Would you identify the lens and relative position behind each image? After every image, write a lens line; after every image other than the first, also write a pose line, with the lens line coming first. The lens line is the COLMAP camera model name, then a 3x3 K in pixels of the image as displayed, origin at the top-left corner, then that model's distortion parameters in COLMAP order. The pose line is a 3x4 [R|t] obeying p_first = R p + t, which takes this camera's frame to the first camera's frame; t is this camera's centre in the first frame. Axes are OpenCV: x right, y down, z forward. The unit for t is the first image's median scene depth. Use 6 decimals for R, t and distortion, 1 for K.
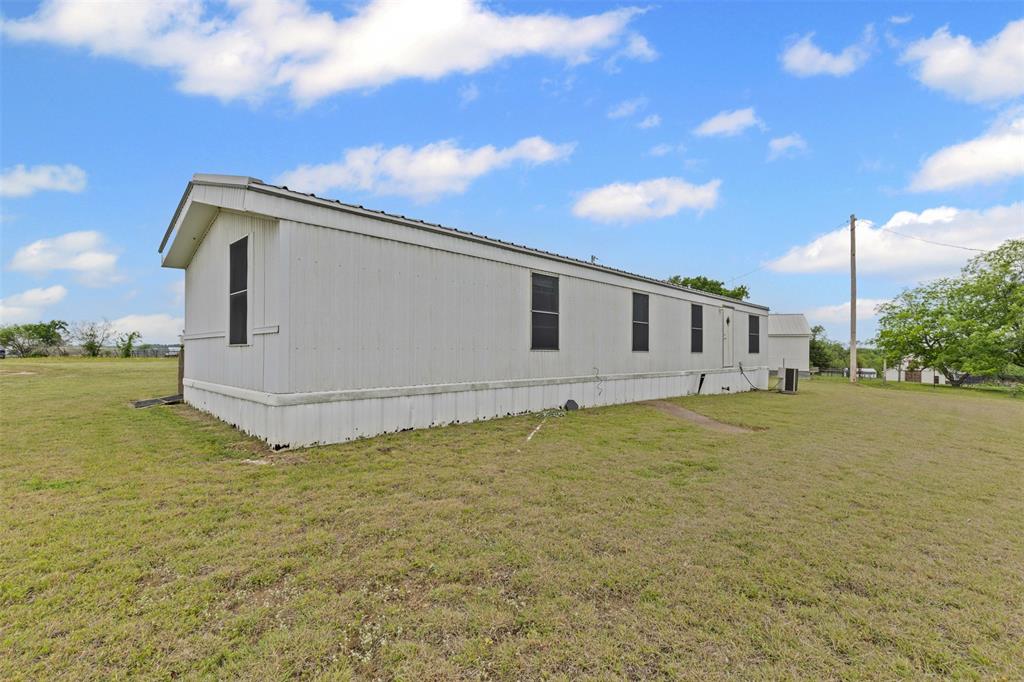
lens RADIAL K [[457.0, 0, 510.3], [0, 457.0, 341.1], [0, 0, 1]] dist [0.000198, -0.000195]
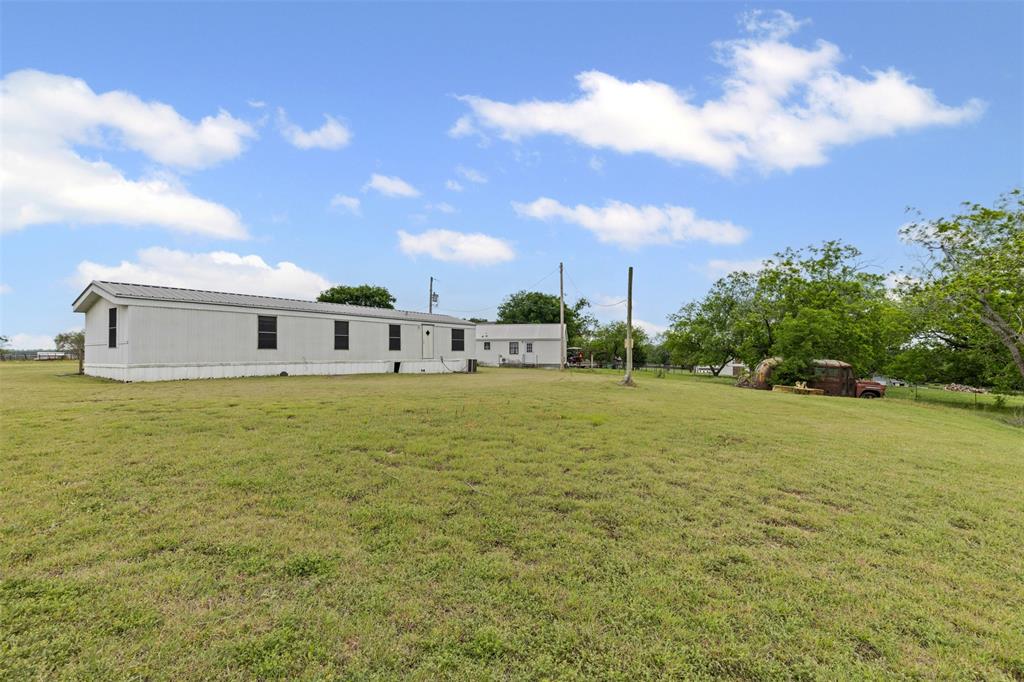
lens RADIAL K [[457.0, 0, 512.8], [0, 457.0, 339.6], [0, 0, 1]] dist [0.000198, -0.000195]
pose [[0.984438, -0.003598, 0.175696, 0.905365], [0.004846, 0.999966, -0.006673, -0.006302], [-0.175666, 0.007421, 0.984422, -1.491839]]
